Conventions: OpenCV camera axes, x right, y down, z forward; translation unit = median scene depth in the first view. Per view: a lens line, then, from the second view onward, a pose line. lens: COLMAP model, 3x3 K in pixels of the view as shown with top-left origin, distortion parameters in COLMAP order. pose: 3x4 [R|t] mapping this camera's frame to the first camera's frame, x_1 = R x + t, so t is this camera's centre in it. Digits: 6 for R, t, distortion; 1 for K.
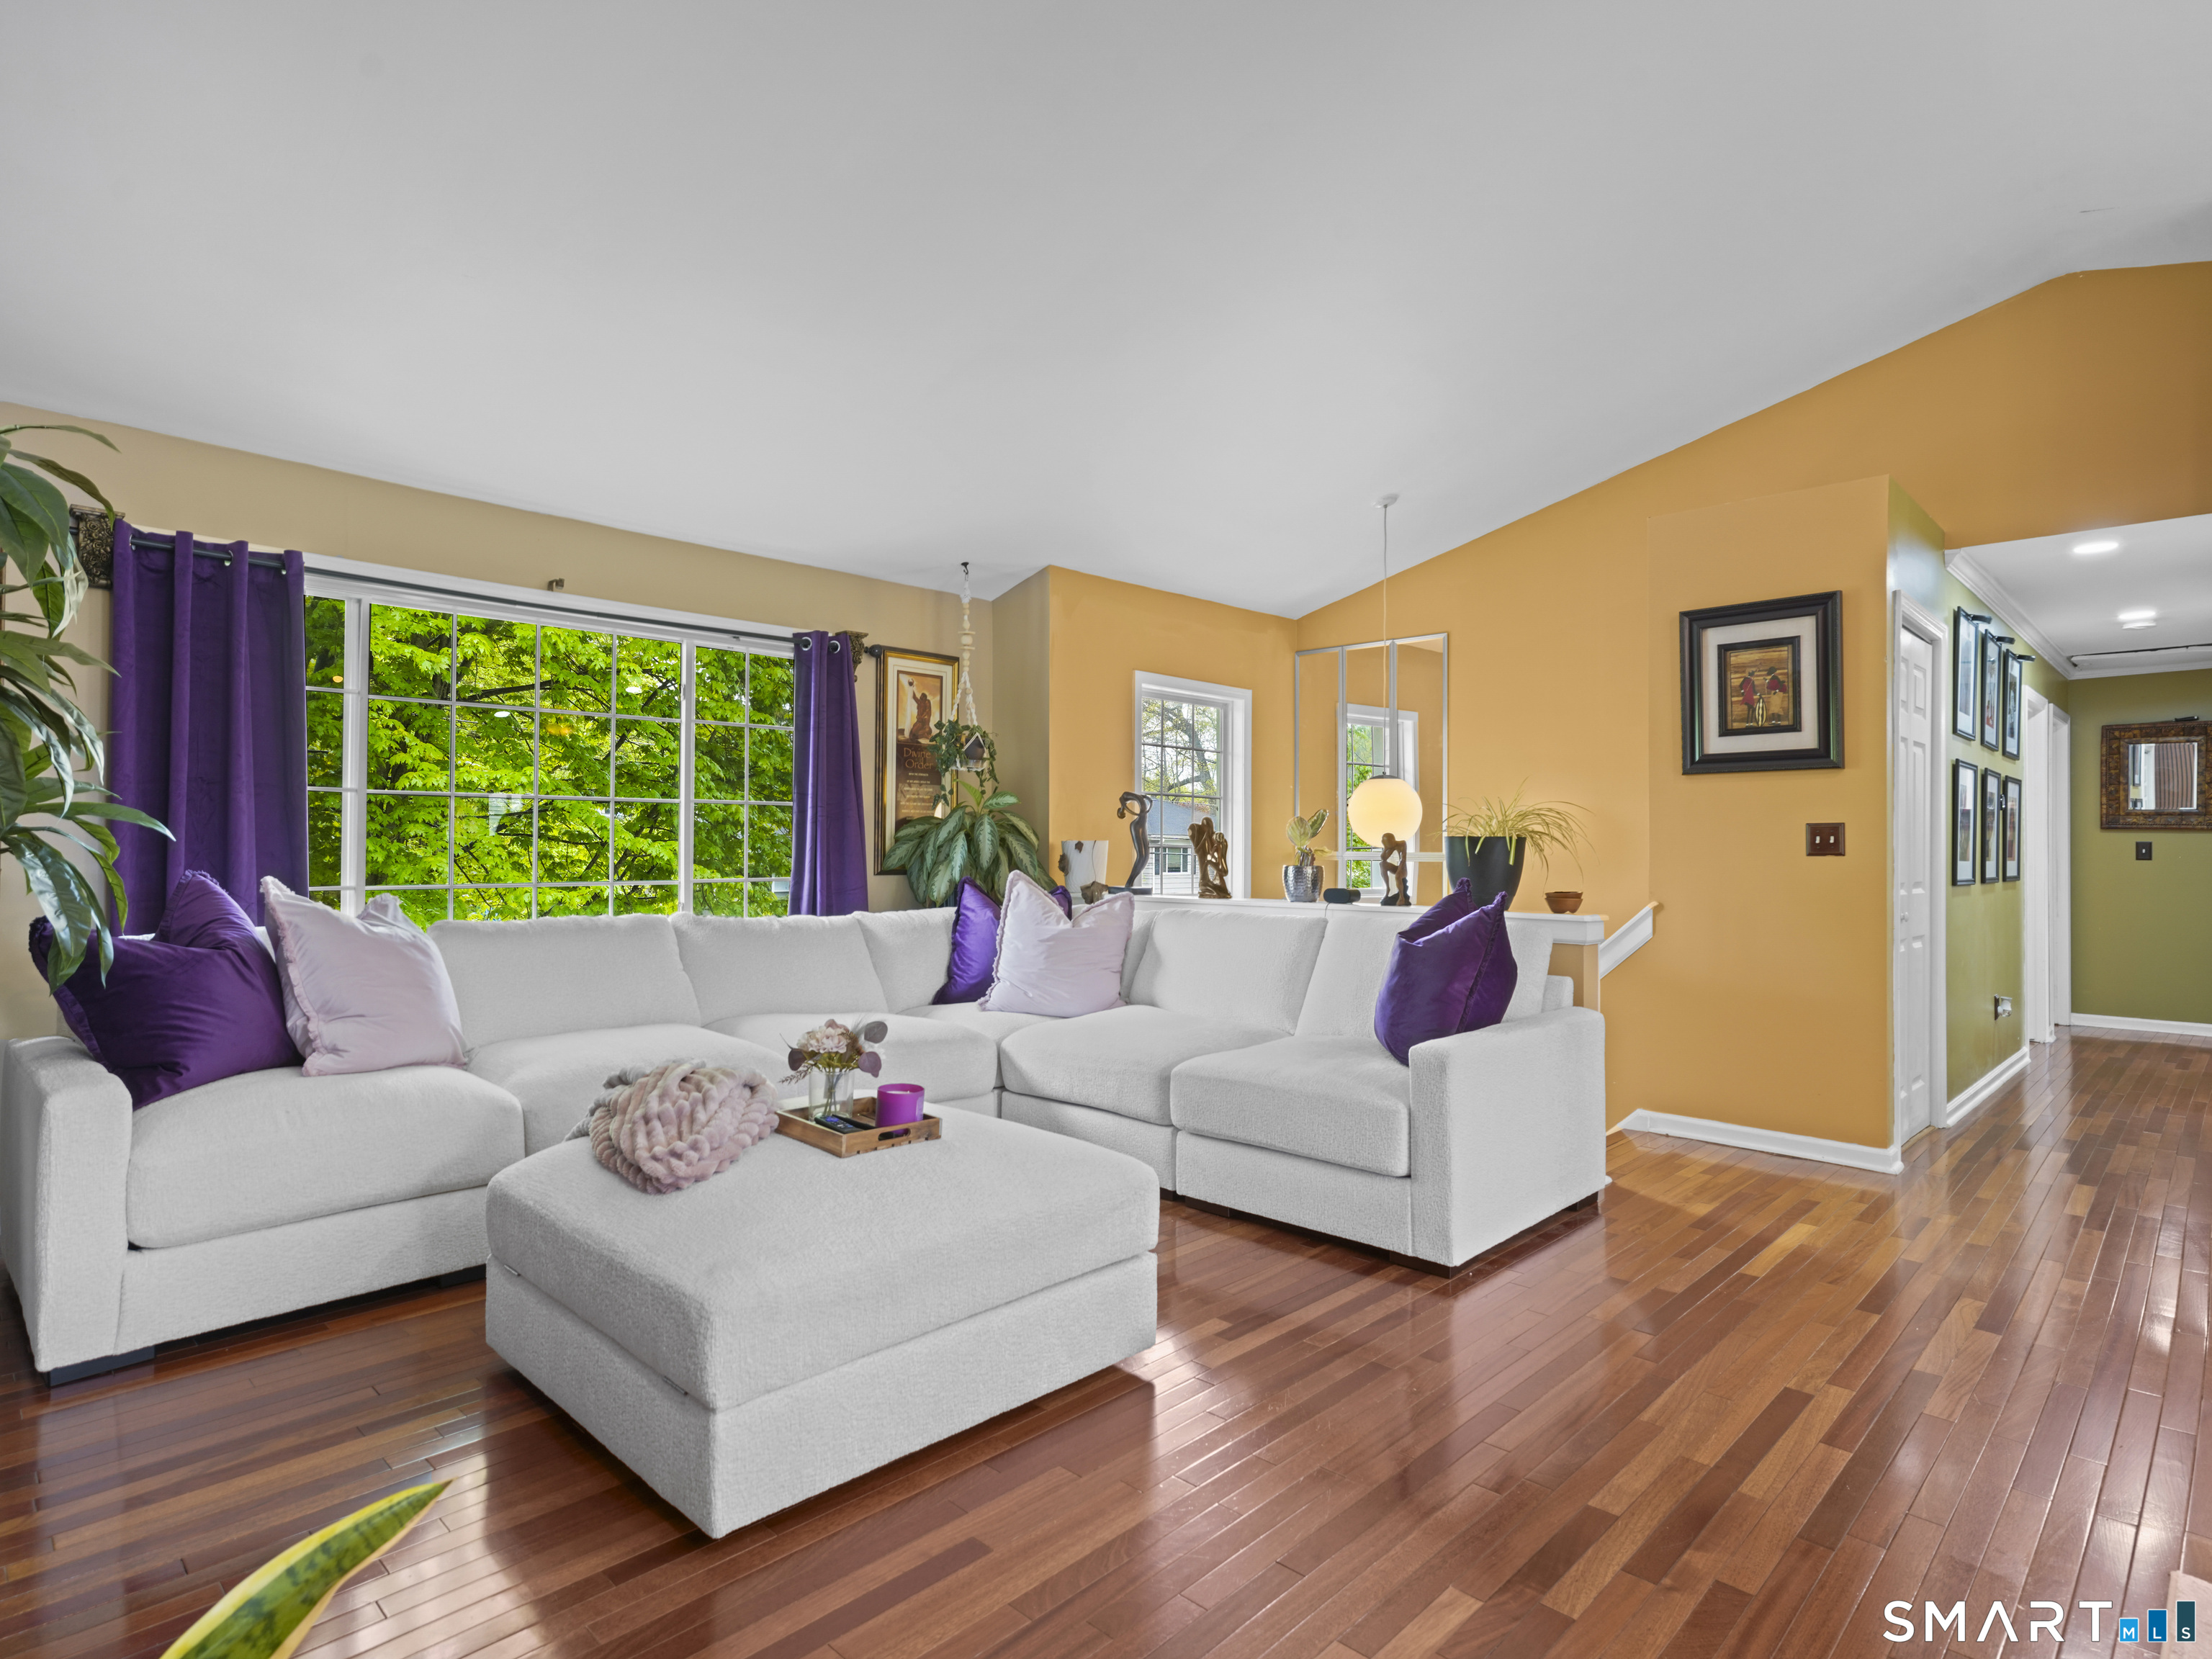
lens RADIAL K [[1184.4, 0, 1094.5], [0, 1184.4, 829.7], [0, 0, 1]] dist [0.006430, 0.002076]
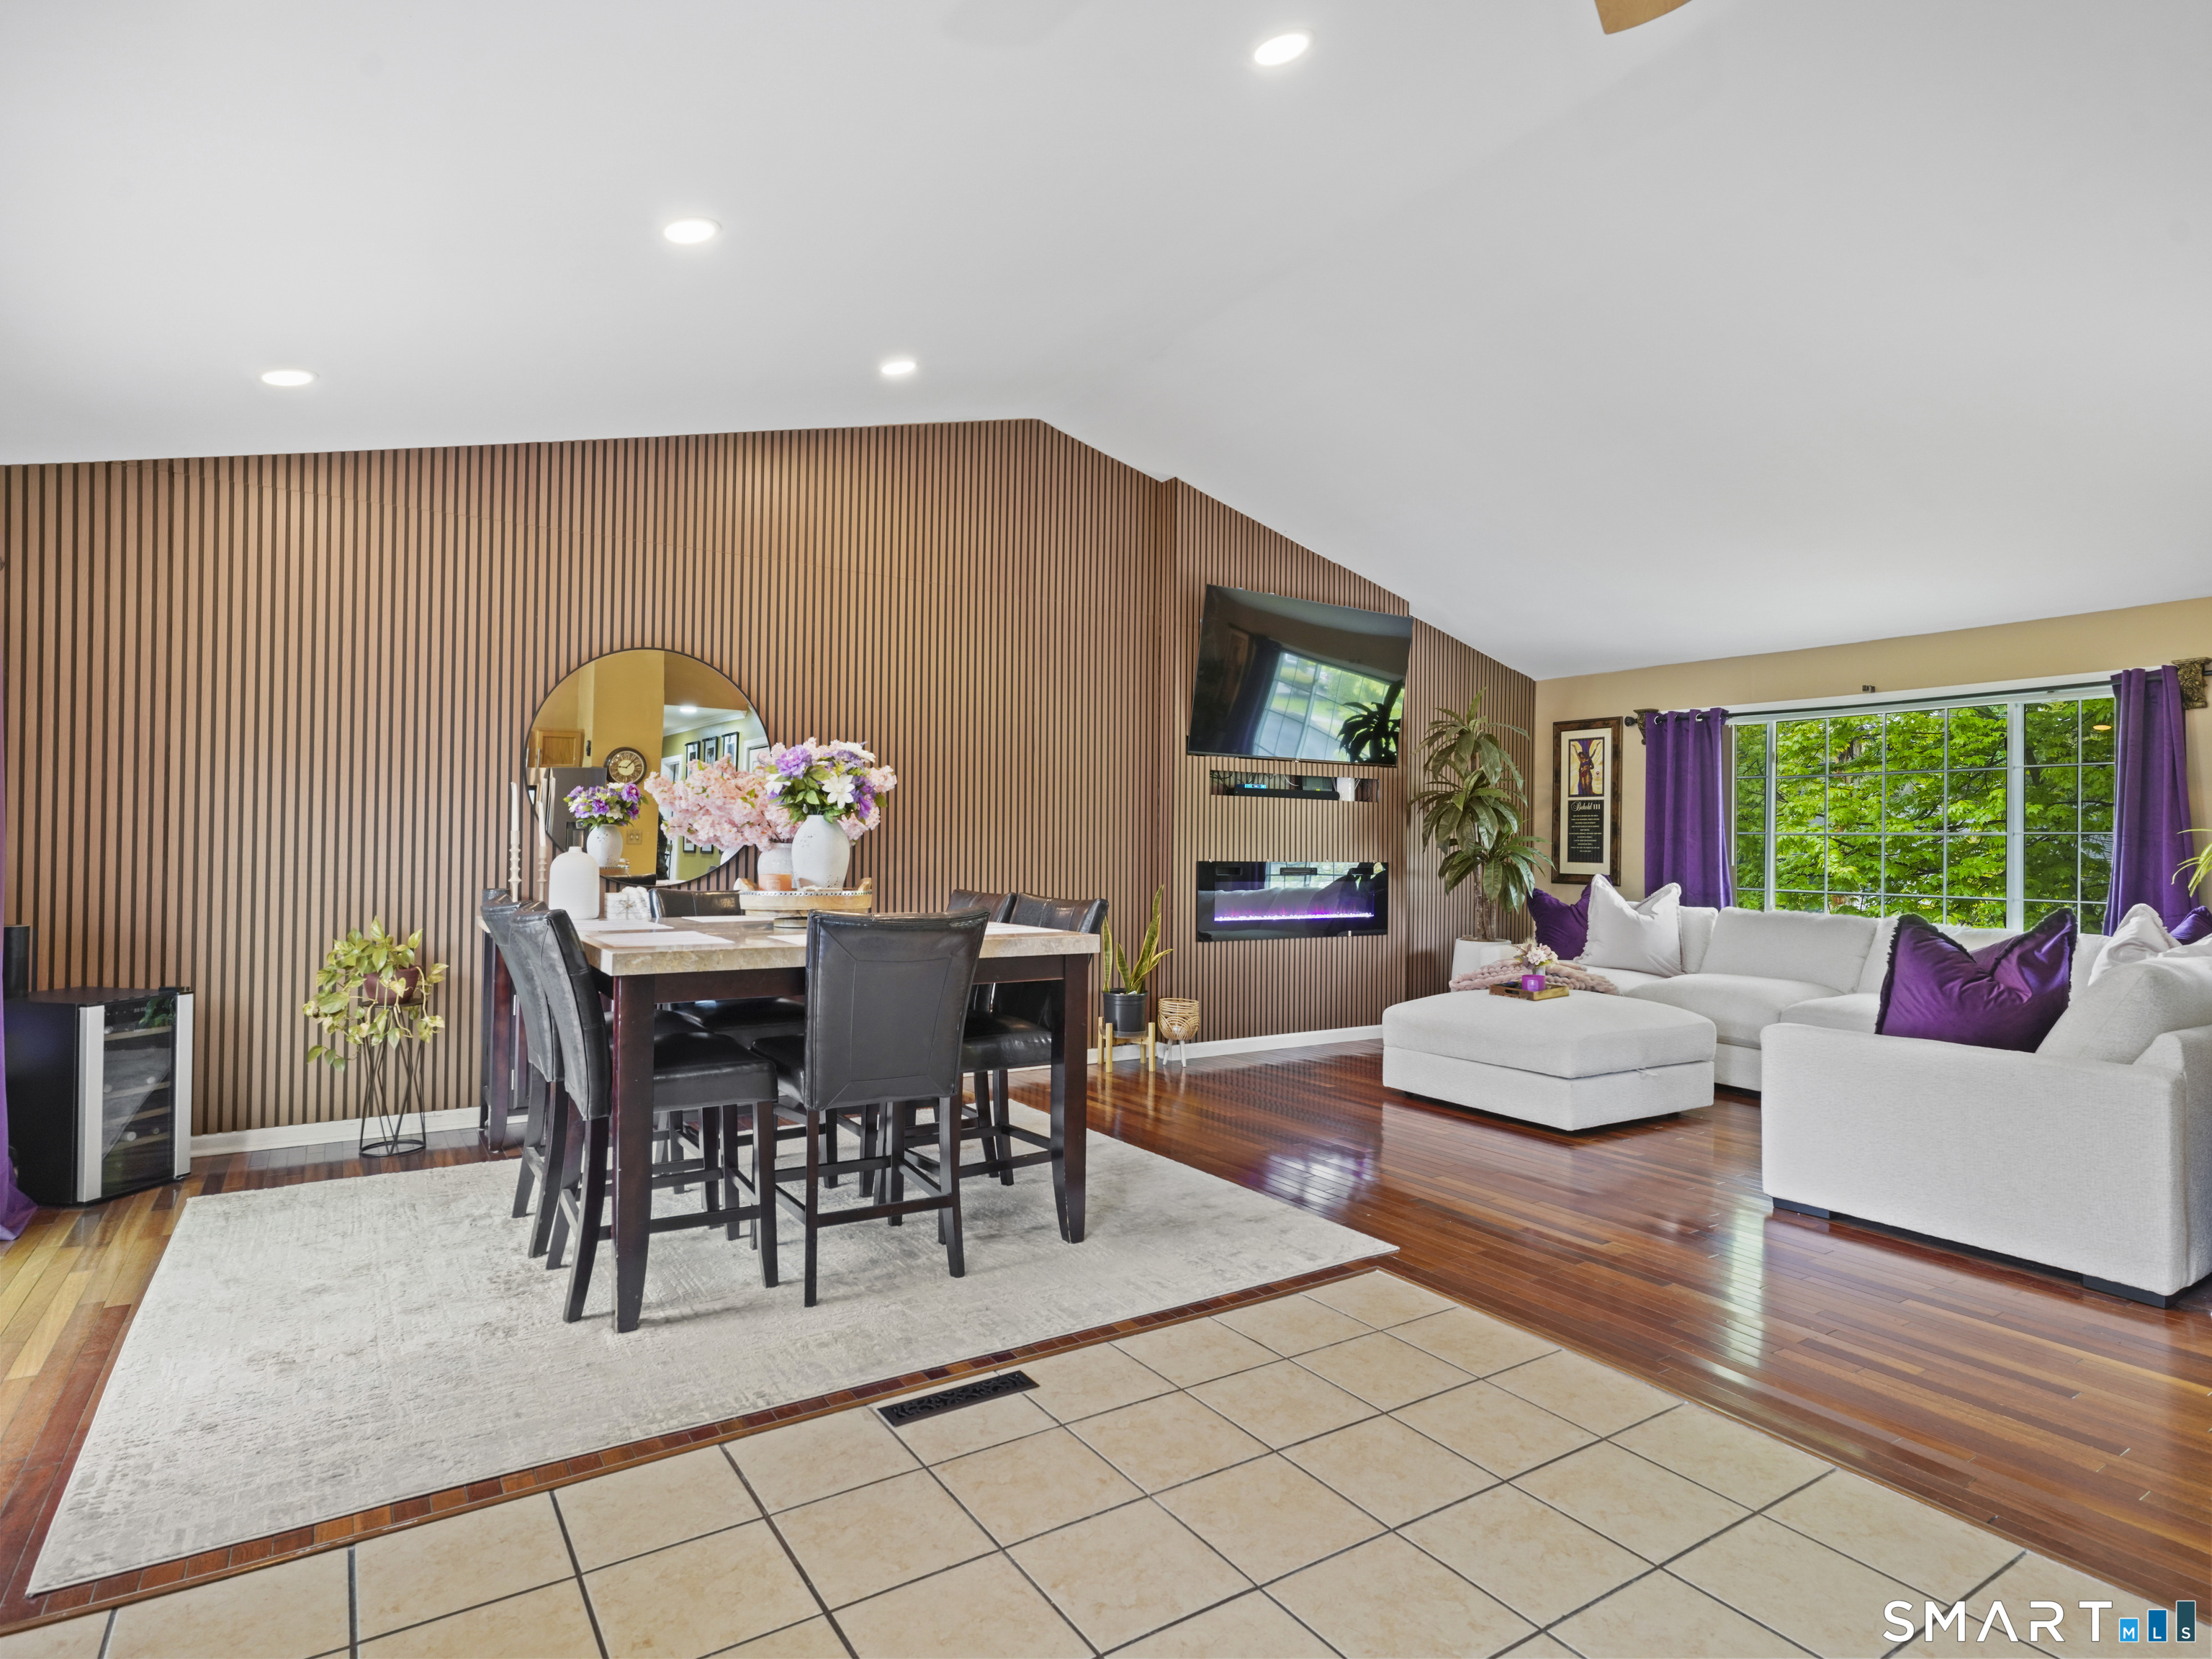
lens RADIAL K [[1184.4, 0, 1094.5], [0, 1184.4, 829.7], [0, 0, 1]] dist [0.006430, 0.002076]
pose [[-0.211195, -0.018982, -0.977260, 1.004623], [-0.001240, 0.999816, -0.019152, -0.003152], [0.977443, -0.002833, -0.211180, 0.320679]]
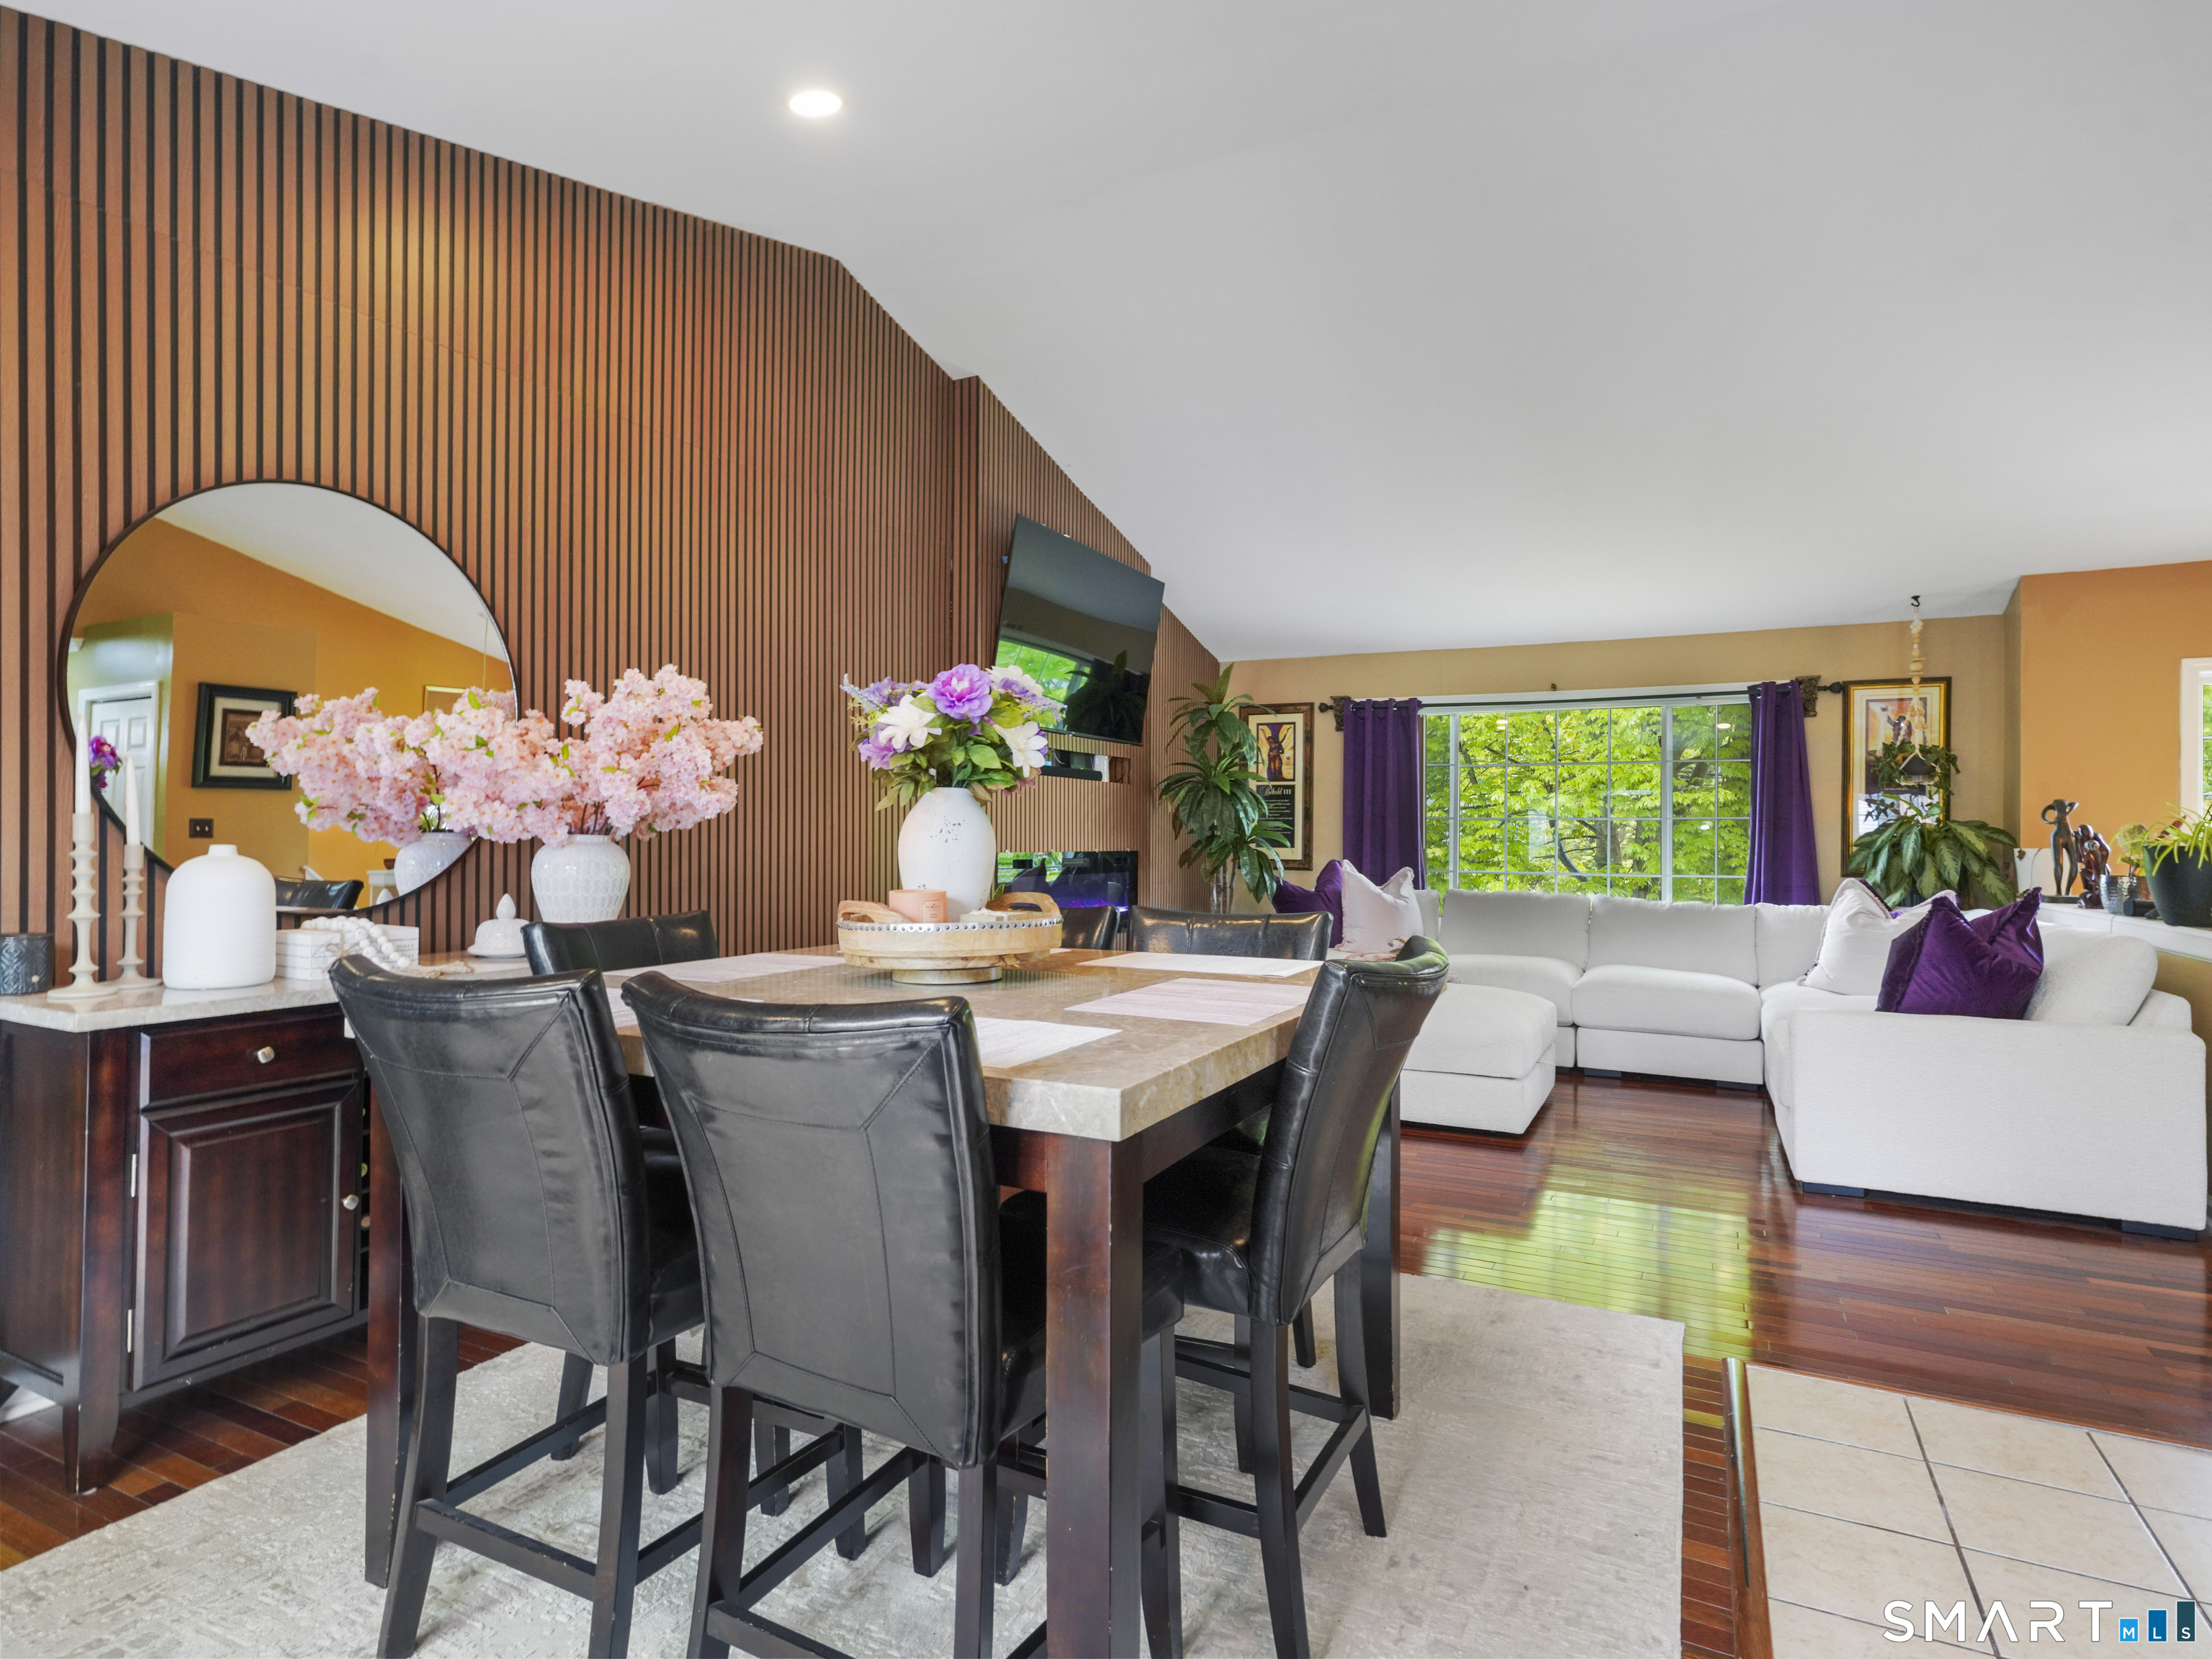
lens RADIAL K [[1184.4, 0, 1094.5], [0, 1184.4, 829.7], [0, 0, 1]] dist [0.006430, 0.002076]
pose [[0.308641, -0.005900, -0.951160, 0.753727], [0.006924, 0.999968, -0.003956, -0.009274], [0.951154, -0.005365, 0.308672, -0.077898]]
